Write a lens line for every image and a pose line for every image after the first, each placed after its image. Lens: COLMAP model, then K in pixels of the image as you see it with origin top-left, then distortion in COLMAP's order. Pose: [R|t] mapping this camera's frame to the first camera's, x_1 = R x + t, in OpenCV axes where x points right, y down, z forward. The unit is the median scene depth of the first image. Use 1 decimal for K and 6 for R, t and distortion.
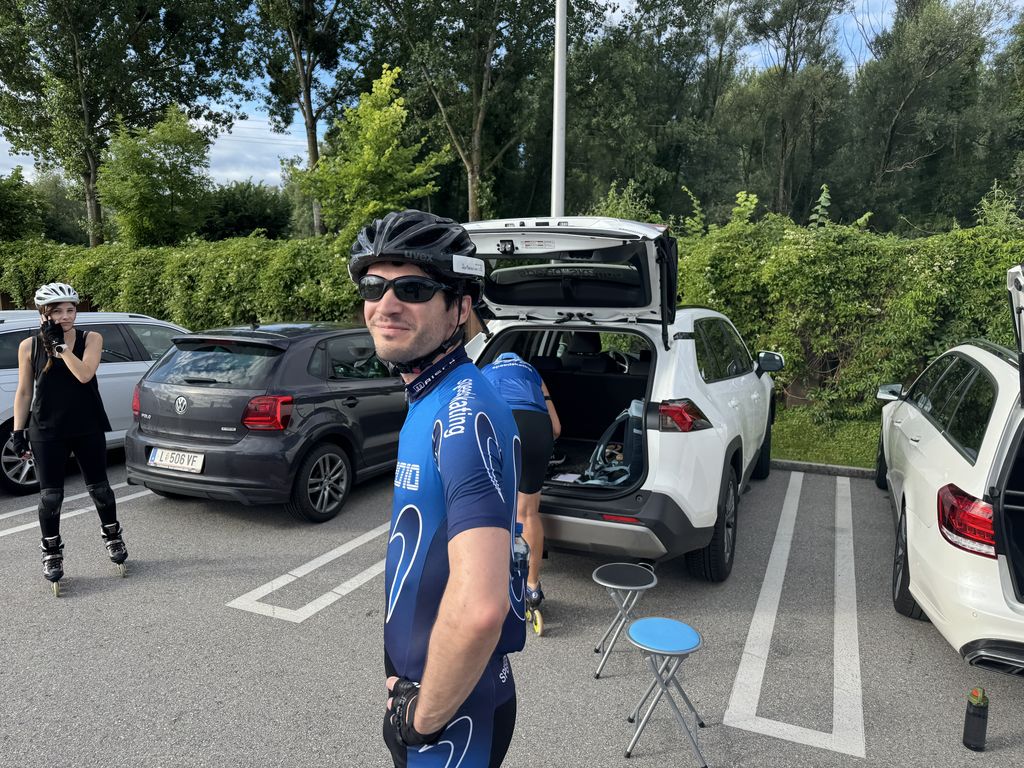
lens RADIAL K [[729.4, 0, 544.8], [0, 729.4, 397.3], [0, 0, 1]] dist [0.030375, -0.046296]
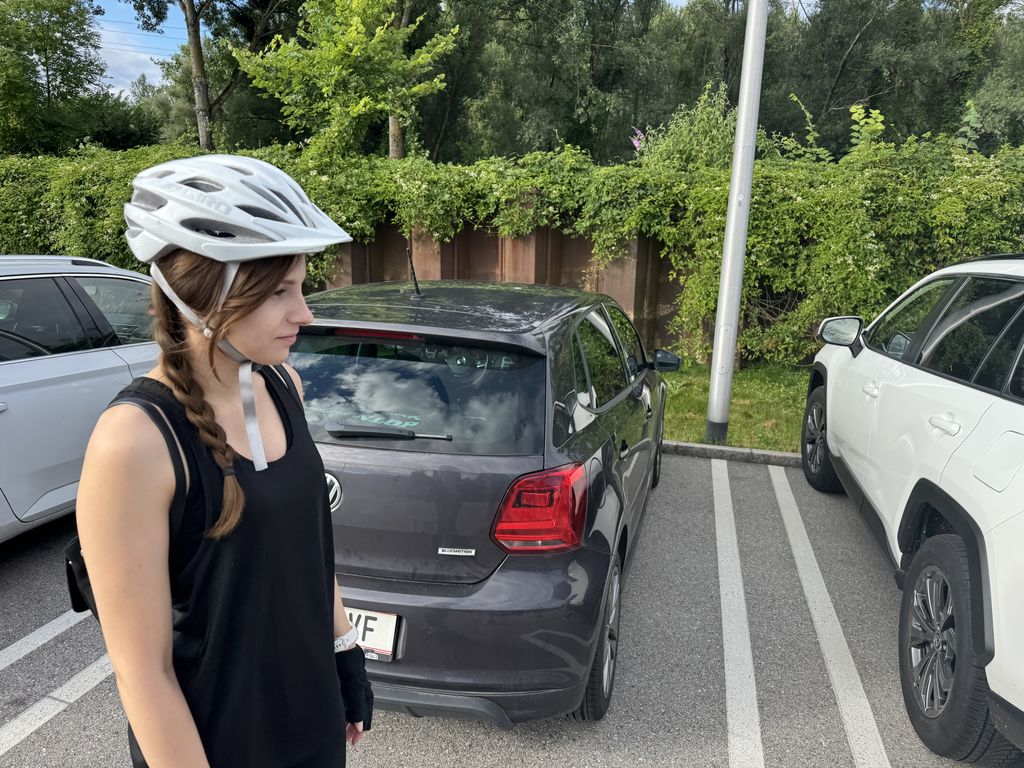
lens RADIAL K [[729.4, 0, 544.8], [0, 729.4, 397.3], [0, 0, 1]] dist [0.030375, -0.046296]
pose [[0.987438, -0.015194, 0.157273, -0.161803], [0.002301, 0.996643, 0.081842, -0.028652], [-0.157988, -0.080453, 0.984158, 0.213577]]
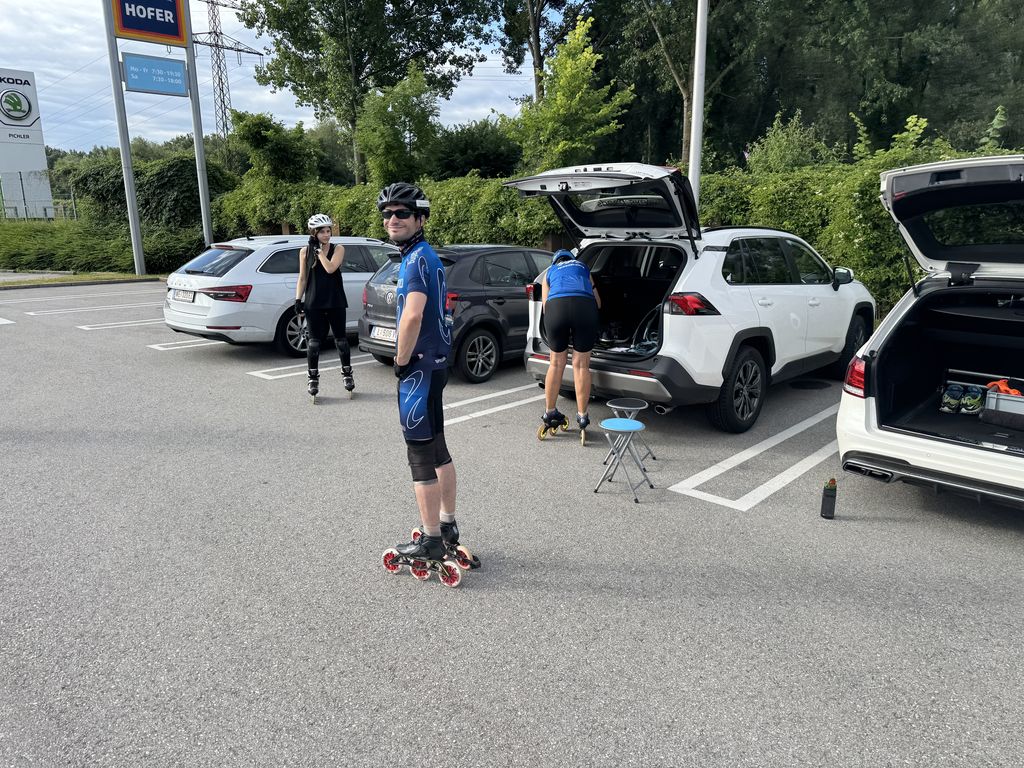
lens RADIAL K [[734.1, 0, 545.7], [0, 734.1, 391.4], [0, 0, 1]] dist [0.009996, -0.041724]
pose [[0.953035, 0.057455, -0.297360, 0.097024], [-0.032563, 0.995588, 0.088001, 0.021421], [0.301105, -0.074185, 0.950701, -0.125688]]
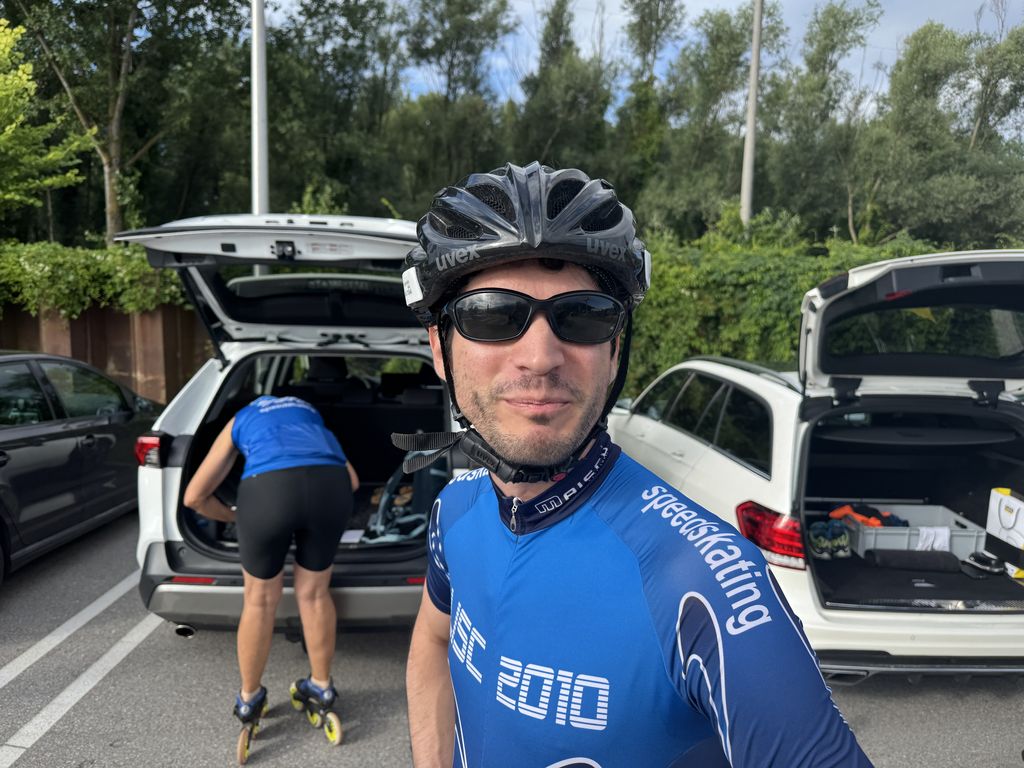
lens RADIAL K [[734.1, 0, 545.7], [0, 734.1, 391.4], [0, 0, 1]] dist [0.009996, -0.041724]
pose [[0.903052, -0.037250, 0.427912, -0.034712], [0.049635, 0.998608, -0.017817, -0.007705], [-0.426653, 0.037329, 0.903645, 0.048188]]
